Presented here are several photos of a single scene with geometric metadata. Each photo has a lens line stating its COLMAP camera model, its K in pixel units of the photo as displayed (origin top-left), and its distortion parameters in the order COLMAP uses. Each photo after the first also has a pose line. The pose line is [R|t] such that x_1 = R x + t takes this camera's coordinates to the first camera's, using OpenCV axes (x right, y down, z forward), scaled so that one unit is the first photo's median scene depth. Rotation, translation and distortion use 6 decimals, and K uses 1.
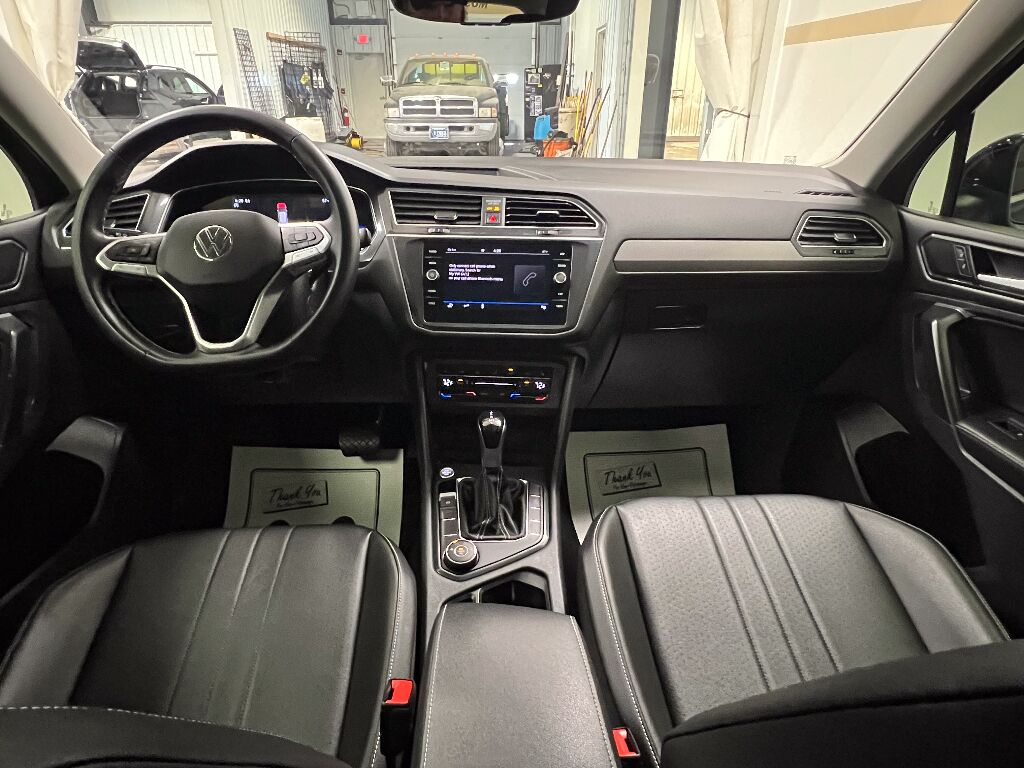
lens RADIAL K [[595.3, 0, 512.0], [0, 595.3, 384.0], [0, 0, 1]] dist [-0.003706, -0.000508]
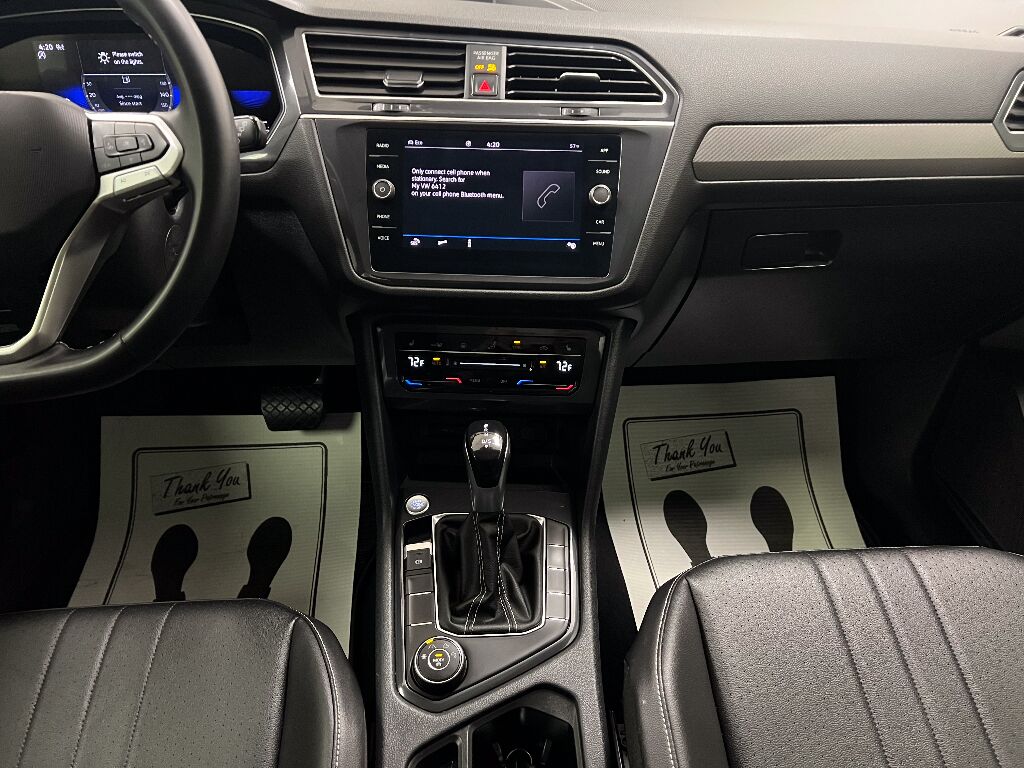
lens RADIAL K [[779.5, 0, 527.1], [0, 779.5, 384.9], [0, 0, 1]] dist [0.053465, -0.070316]
pose [[0.999939, -0.004140, 0.010223, -0.000221], [0.002430, 0.986804, 0.161900, -0.115849], [-0.010758, -0.161865, 0.986754, 0.202936]]
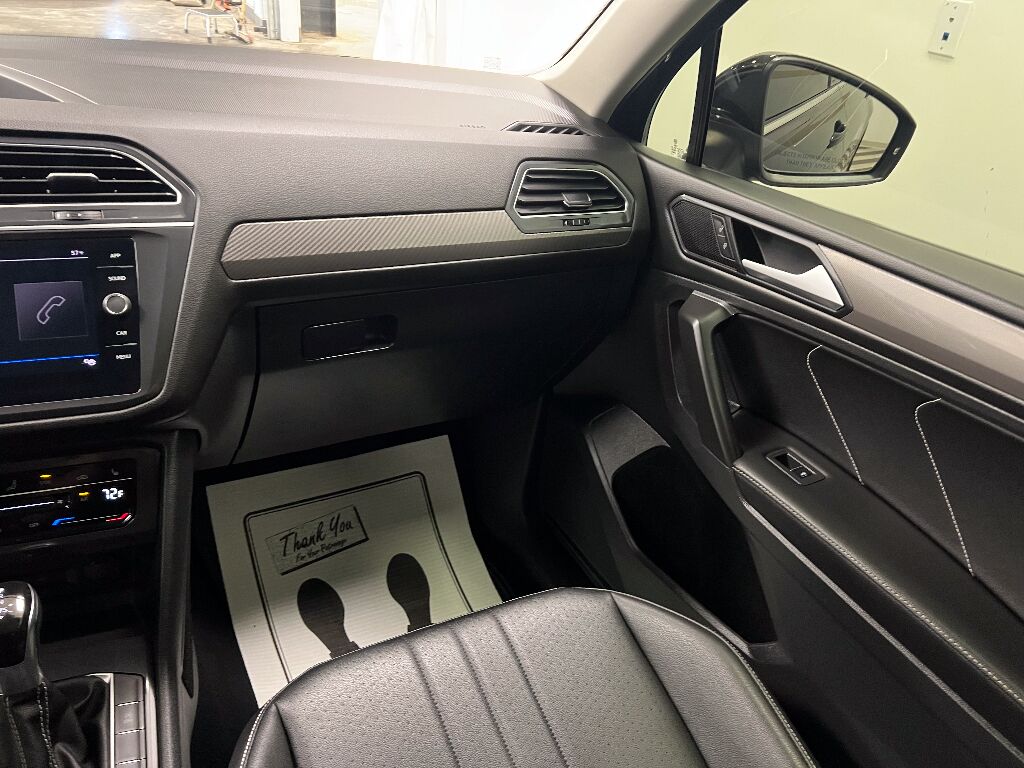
lens RADIAL K [[778.3, 0, 521.3], [0, 778.3, 384.2], [0, 0, 1]] dist [0.056118, -0.071949]
pose [[0.901252, -0.134090, 0.412025, 0.106002], [0.096779, 0.989183, 0.110229, -0.147014], [-0.422349, -0.059469, 0.904480, 0.206011]]
